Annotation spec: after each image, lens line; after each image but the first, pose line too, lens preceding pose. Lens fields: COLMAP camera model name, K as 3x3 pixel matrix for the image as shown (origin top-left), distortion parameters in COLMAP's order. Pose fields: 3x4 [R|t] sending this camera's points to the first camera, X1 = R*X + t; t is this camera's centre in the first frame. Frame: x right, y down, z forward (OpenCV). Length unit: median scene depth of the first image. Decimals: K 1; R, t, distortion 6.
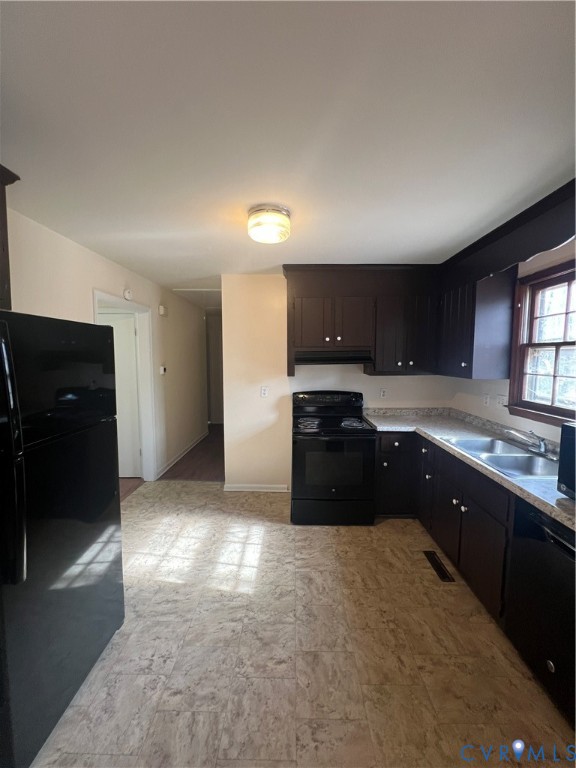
lens RADIAL K [[309.3, 0, 285.9], [0, 309.3, 382.8], [0, 0, 1]] dist [0.010415, 0.000077]
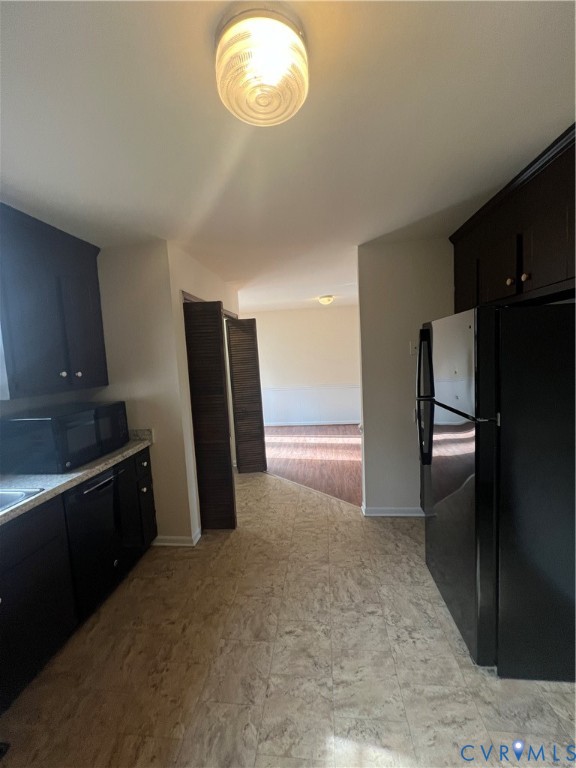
lens RADIAL K [[309.3, 0, 287.8], [0, 309.3, 382.6], [0, 0, 1]] dist [0.010415, 0.000077]
pose [[-0.995174, 0.038463, 0.090271, -0.137452], [0.054239, 0.982277, 0.179414, -0.161636], [-0.081770, 0.183444, -0.979623, 1.844854]]
